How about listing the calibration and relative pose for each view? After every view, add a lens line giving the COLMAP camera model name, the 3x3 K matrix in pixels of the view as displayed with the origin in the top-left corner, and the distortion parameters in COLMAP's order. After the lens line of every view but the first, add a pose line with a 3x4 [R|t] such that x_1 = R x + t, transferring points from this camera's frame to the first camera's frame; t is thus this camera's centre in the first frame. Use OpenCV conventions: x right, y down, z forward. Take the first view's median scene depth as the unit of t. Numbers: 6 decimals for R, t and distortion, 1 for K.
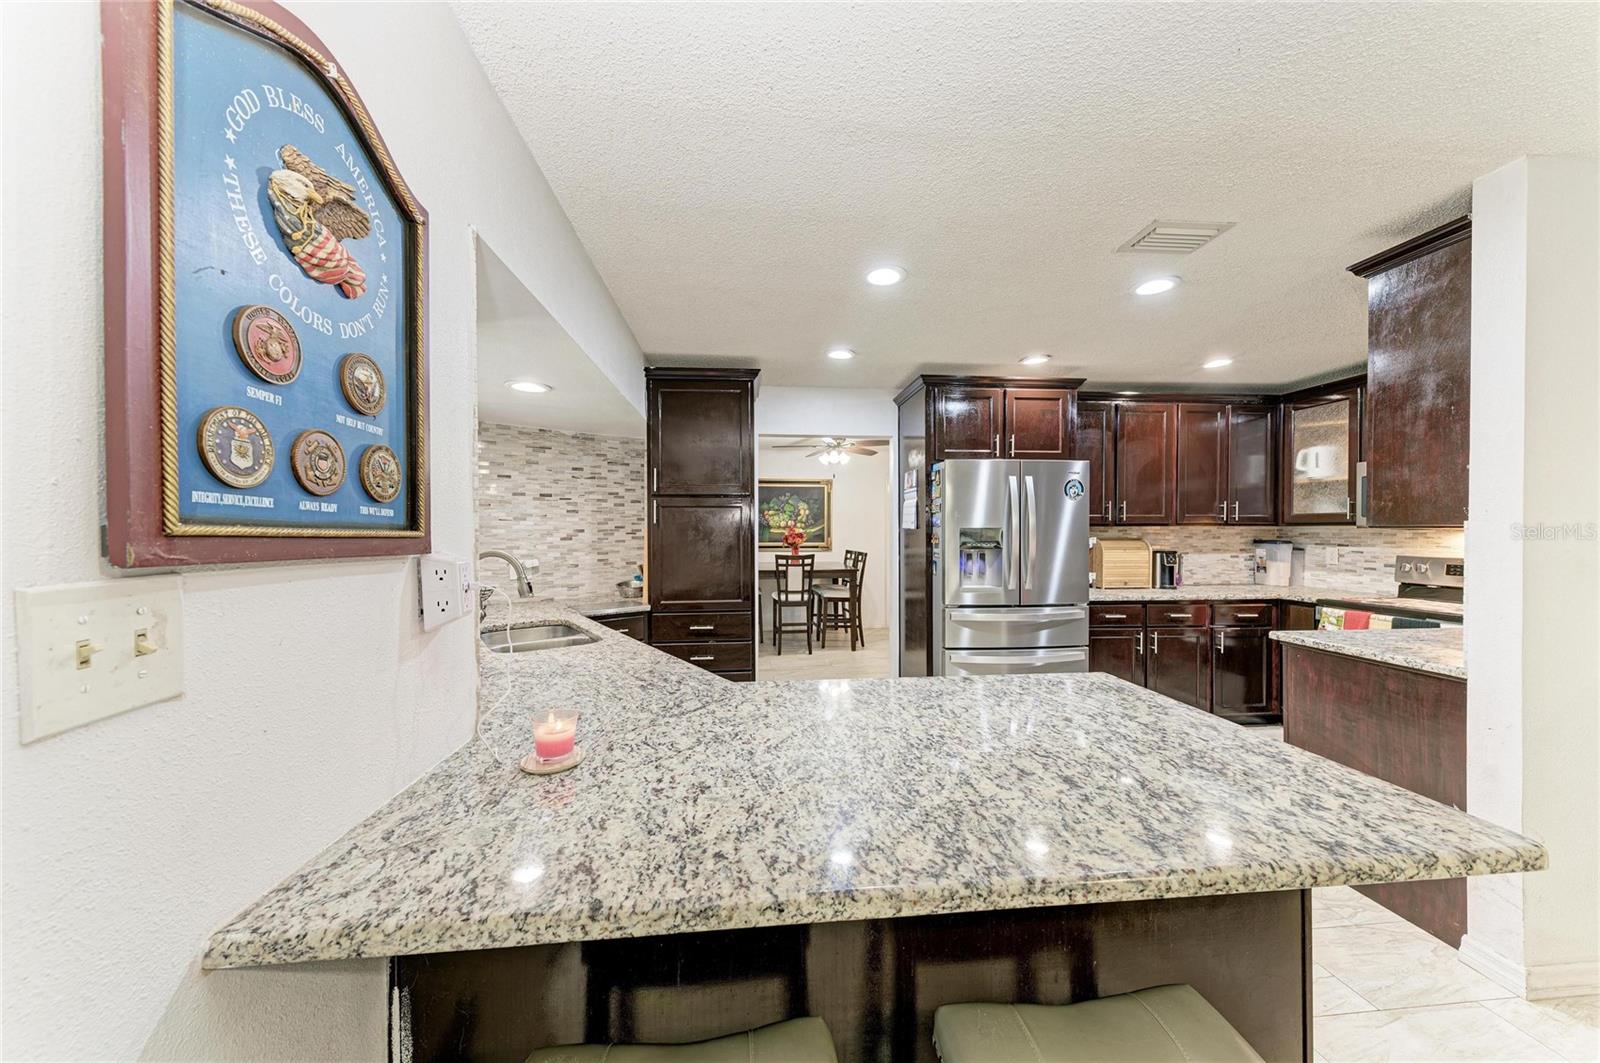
lens RADIAL K [[540.4, 0, 800.9], [0, 540.4, 535.1], [0, 0, 1]] dist [0.019755, -0.004965]
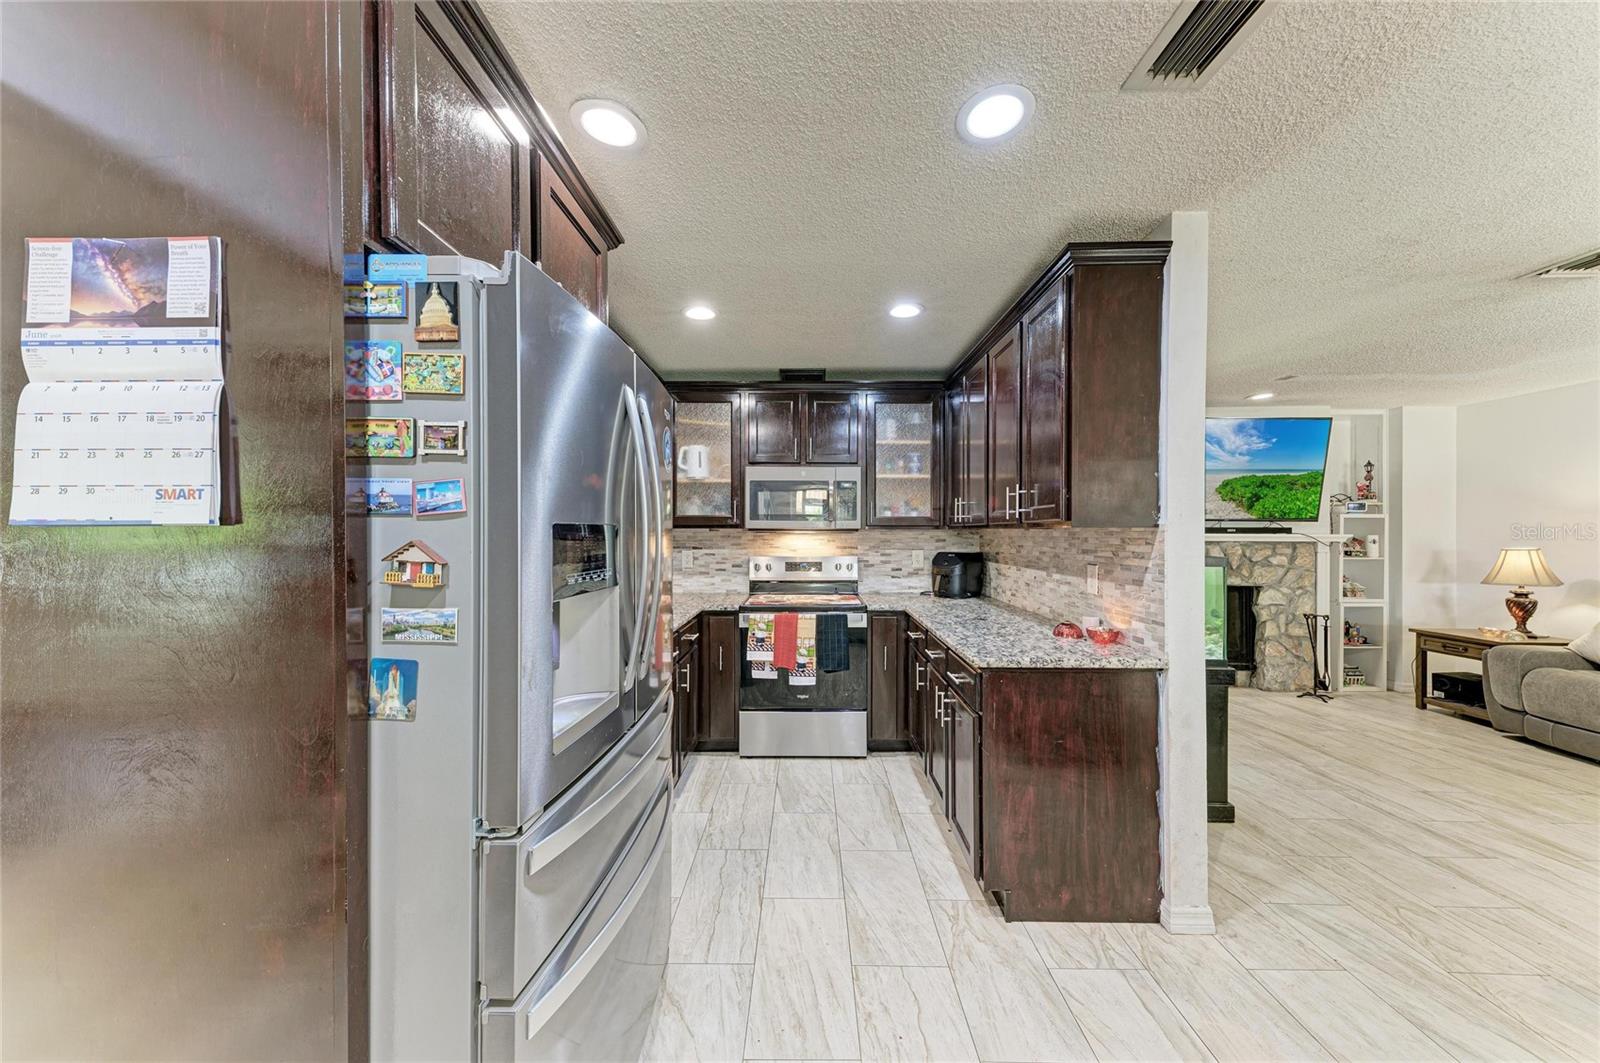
lens RADIAL K [[540.4, 0, 800.9], [0, 540.4, 535.1], [0, 0, 1]] dist [0.019755, -0.004965]
pose [[0.111935, -0.003574, 0.993709, 0.029123], [0.011351, 0.999933, 0.002318, -0.006052], [-0.993651, 0.011020, 0.111968, 0.779181]]
